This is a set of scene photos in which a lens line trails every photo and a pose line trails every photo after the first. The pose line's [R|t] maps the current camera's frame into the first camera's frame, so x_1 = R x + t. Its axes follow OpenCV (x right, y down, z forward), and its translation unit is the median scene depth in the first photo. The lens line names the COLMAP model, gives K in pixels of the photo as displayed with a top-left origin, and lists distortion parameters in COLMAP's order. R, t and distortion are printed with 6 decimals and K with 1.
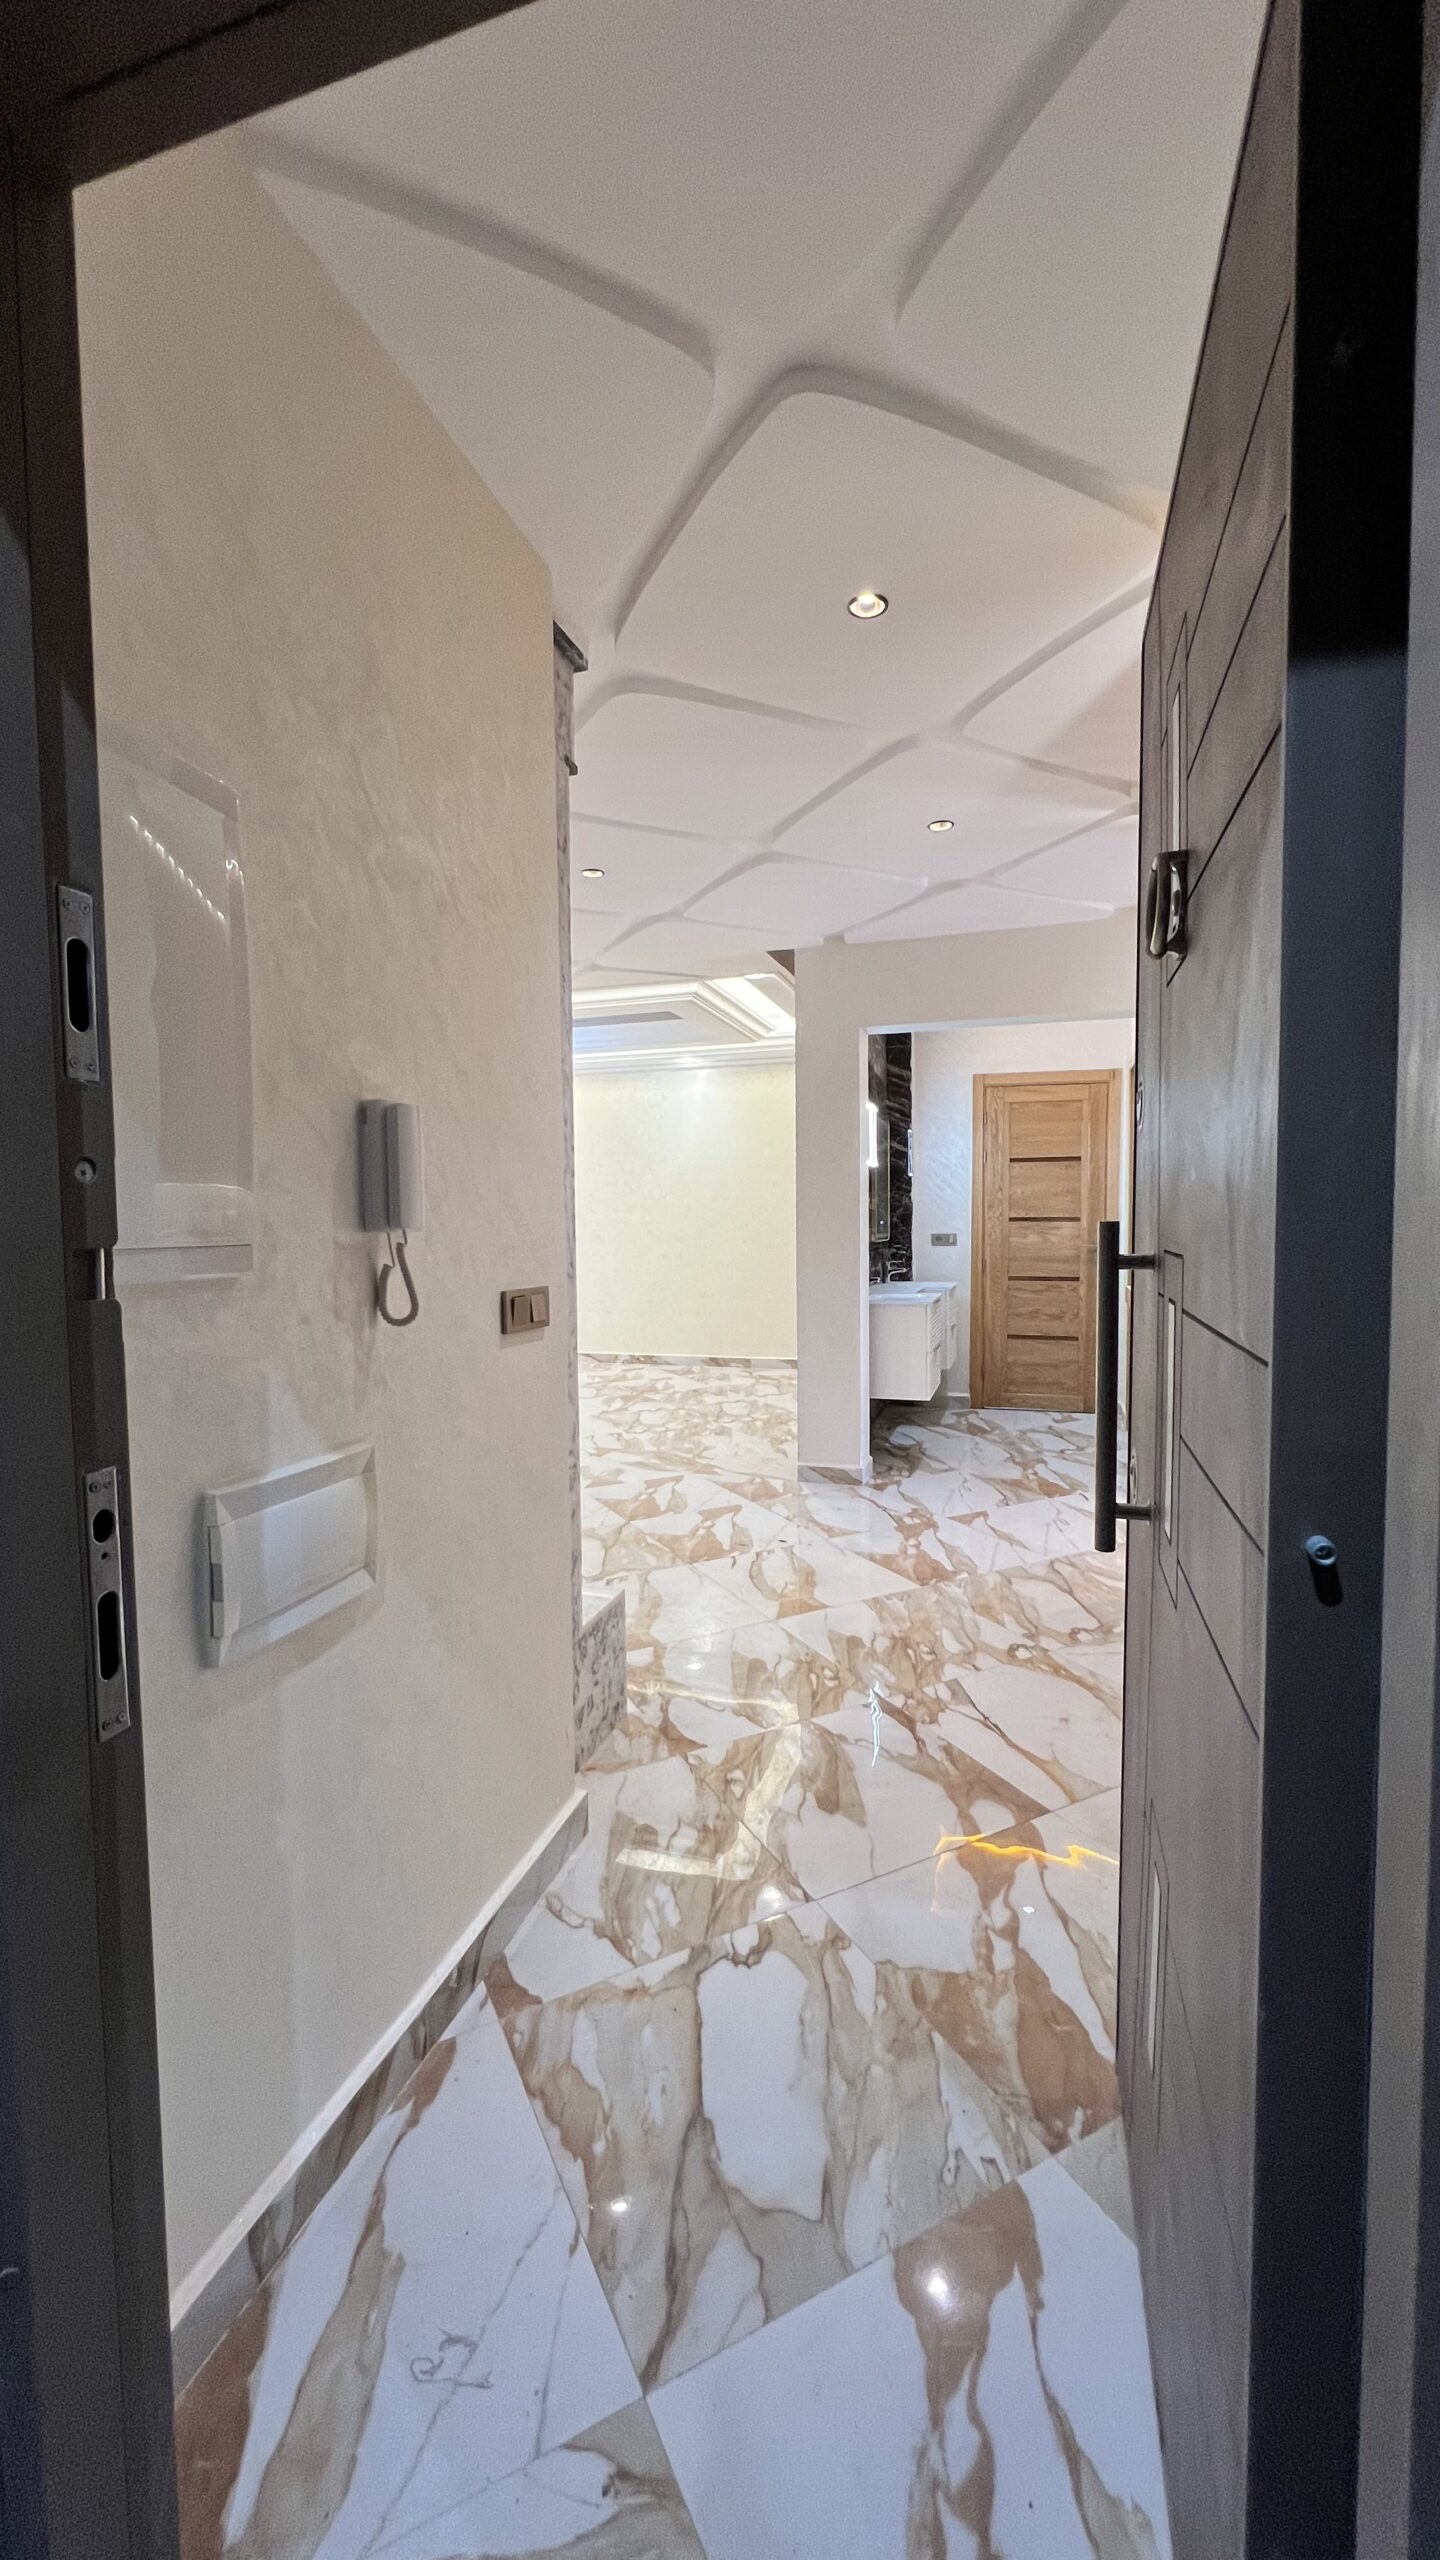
lens RADIAL K [[1020.5, 0, 720.0], [0, 1020.5, 1280.0], [0, 0, 1]] dist [-0.002774, -0.000112]
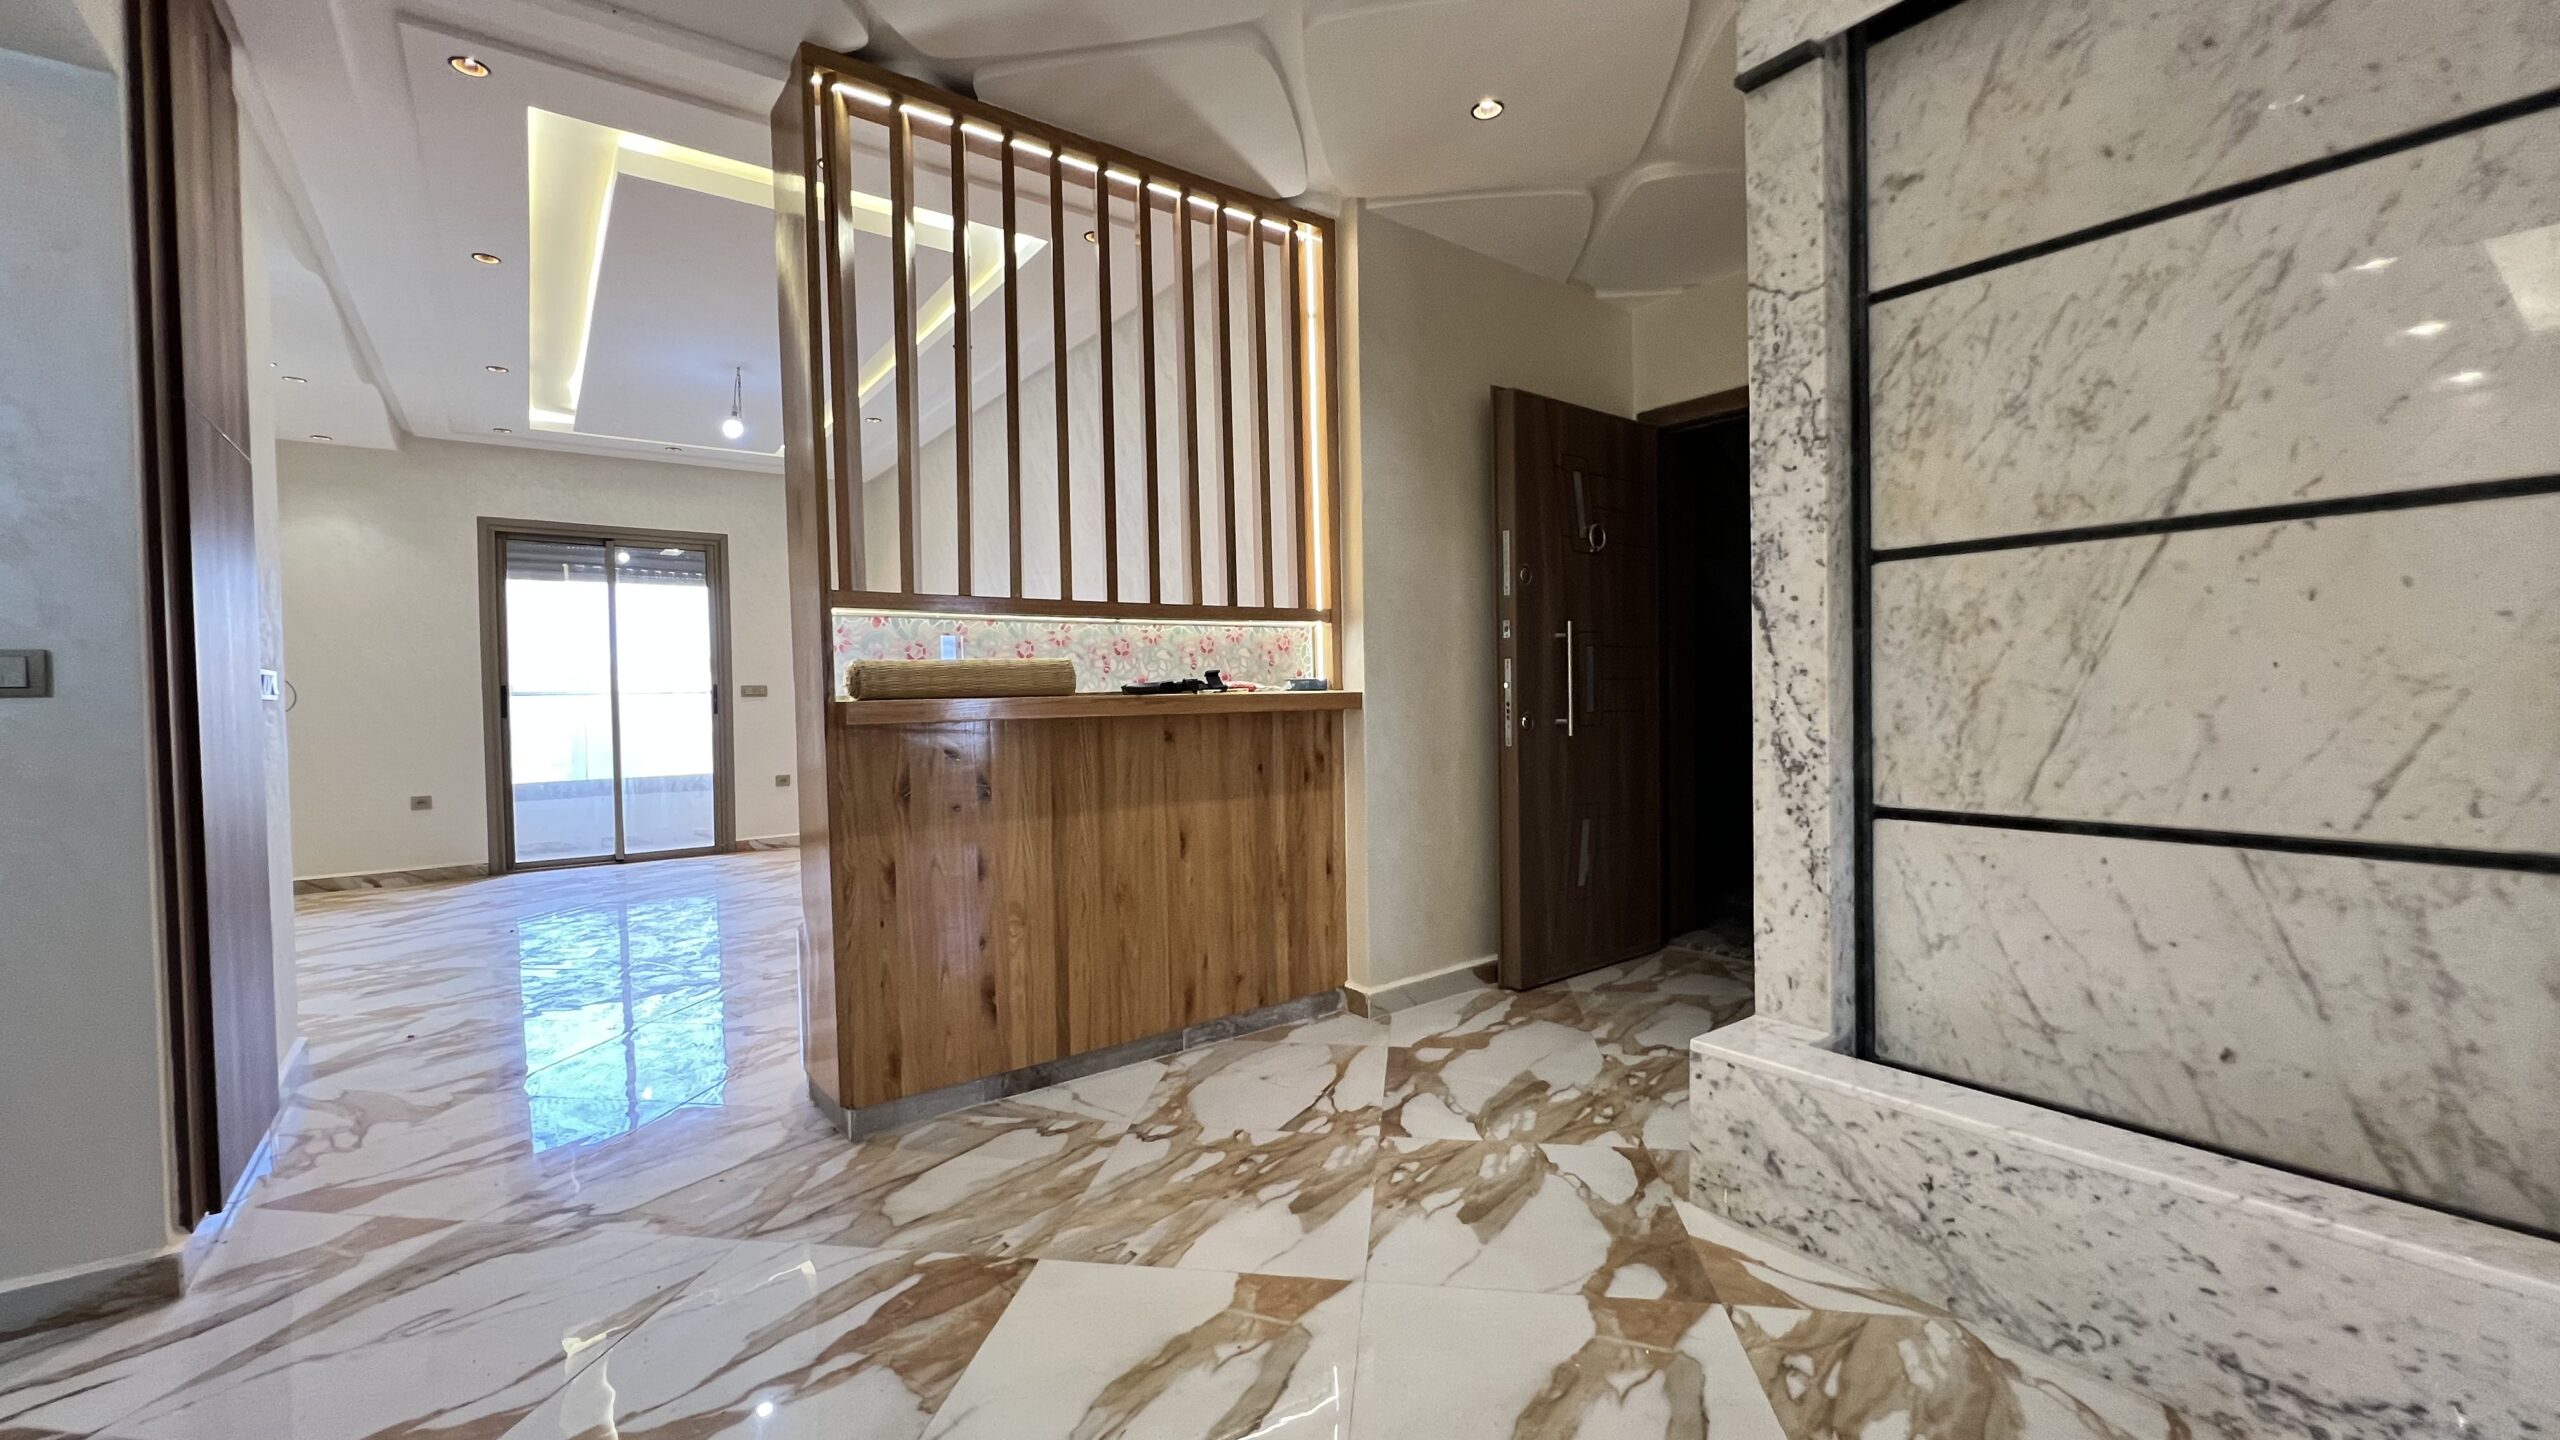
lens RADIAL K [[1020.5, 0, 1270.2], [0, 1020.5, 722.7], [0, 0, 1]] dist [-0.002774, -0.000112]
pose [[-0.809421, 0.006491, 0.587192, -0.156586], [0.061225, 0.995422, 0.073392, -0.009382], [-0.584028, 0.095355, -0.806113, 0.957753]]
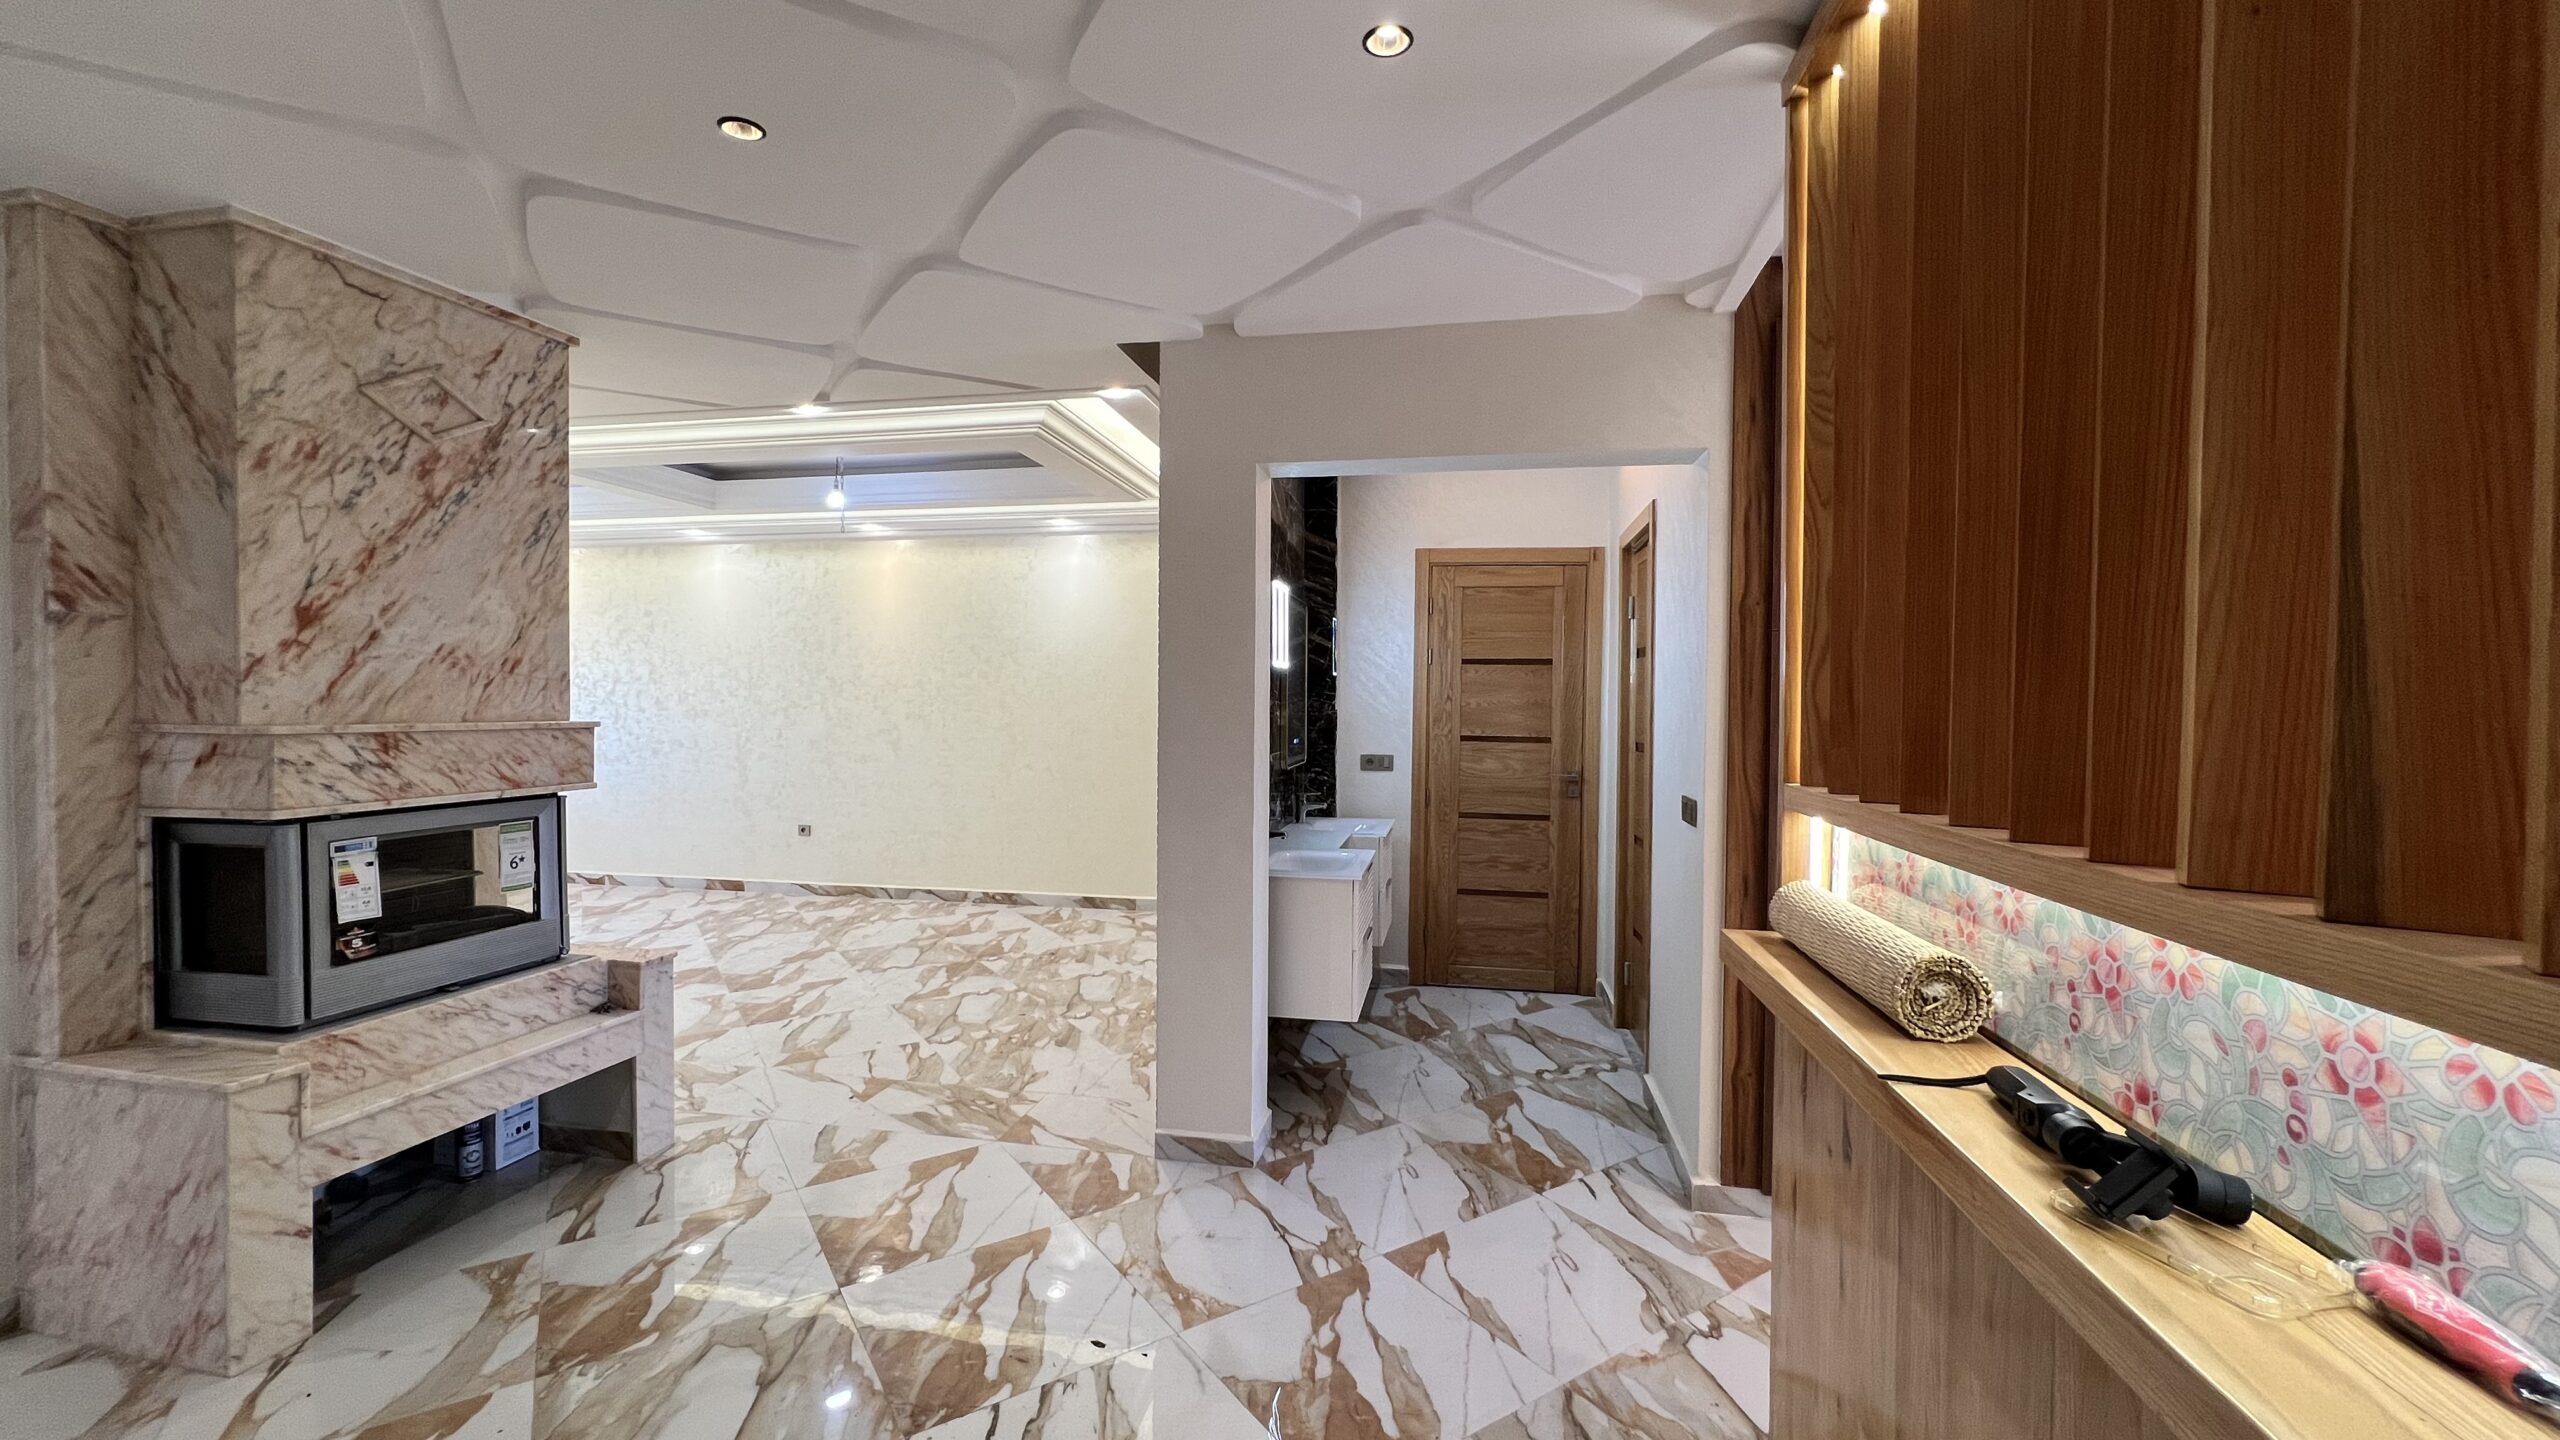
lens RADIAL K [[1020.5, 0, 1270.2], [0, 1020.5, 722.7], [0, 0, 1]] dist [-0.002774, -0.000112]
pose [[0.993096, 0.015718, 0.116247, 0.069443], [-0.011478, 0.999247, -0.037052, -0.055527], [-0.116742, 0.035462, 0.992529, 0.342589]]
